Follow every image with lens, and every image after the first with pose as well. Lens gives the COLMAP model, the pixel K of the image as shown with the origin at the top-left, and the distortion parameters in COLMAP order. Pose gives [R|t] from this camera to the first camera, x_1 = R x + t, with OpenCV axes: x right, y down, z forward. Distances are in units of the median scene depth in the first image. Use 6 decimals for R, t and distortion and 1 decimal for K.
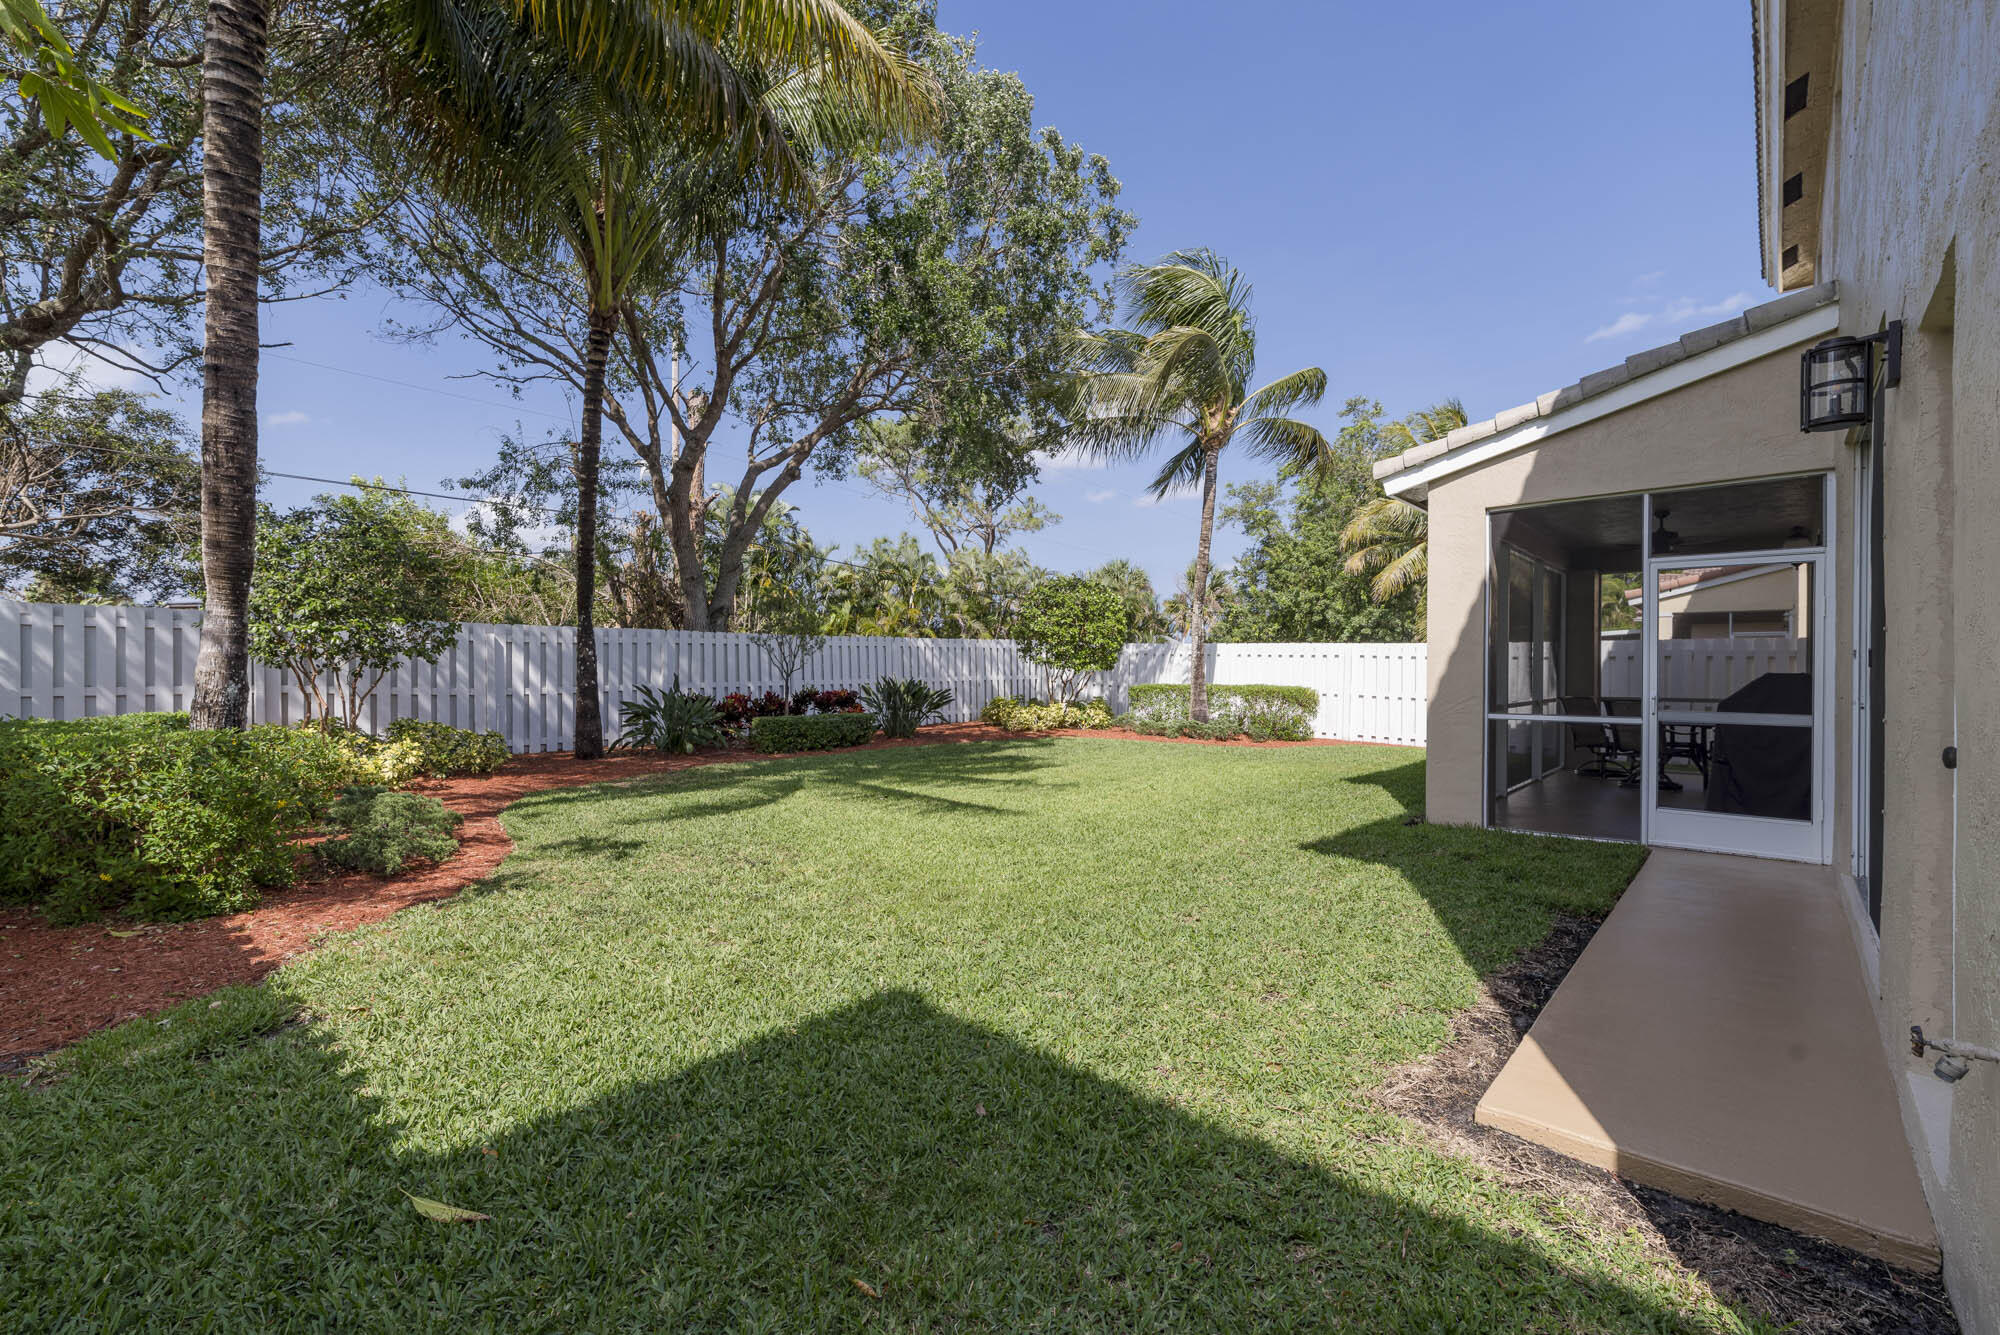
lens RADIAL K [[856.8, 0, 1004.3], [0, 856.8, 671.7], [0, 0, 1]] dist [-0.001624, 0.001127]
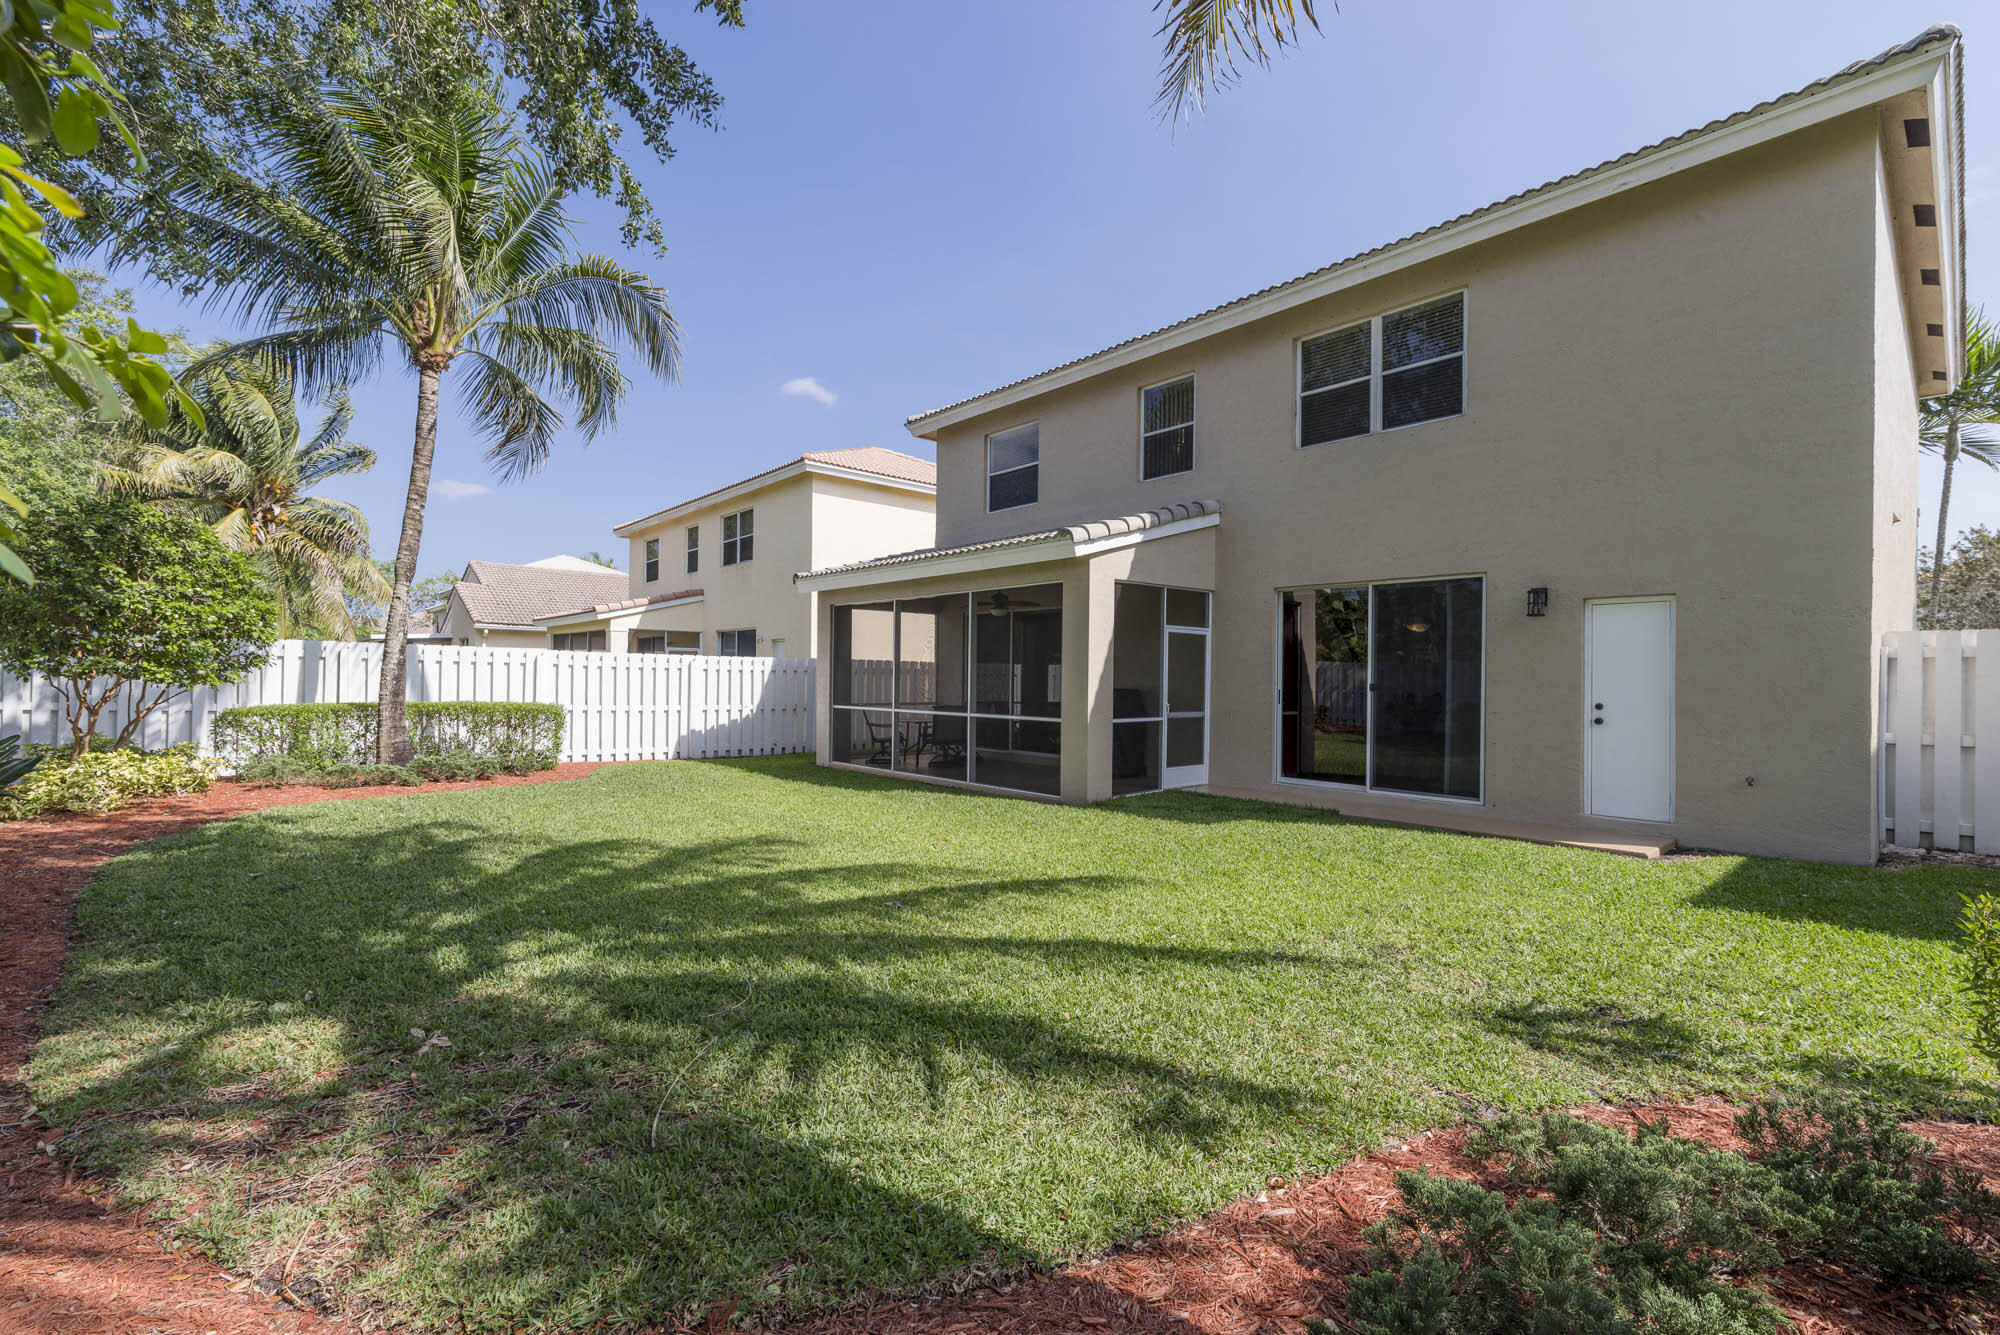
lens RADIAL K [[856.8, 0, 1004.3], [0, 856.8, 671.7], [0, 0, 1]] dist [-0.001624, 0.001127]
pose [[0.111593, 0.005866, 0.993737, -0.900214], [-0.008833, 0.999949, -0.004911, -0.025344], [-0.993715, -0.008229, 0.111639, 1.026517]]
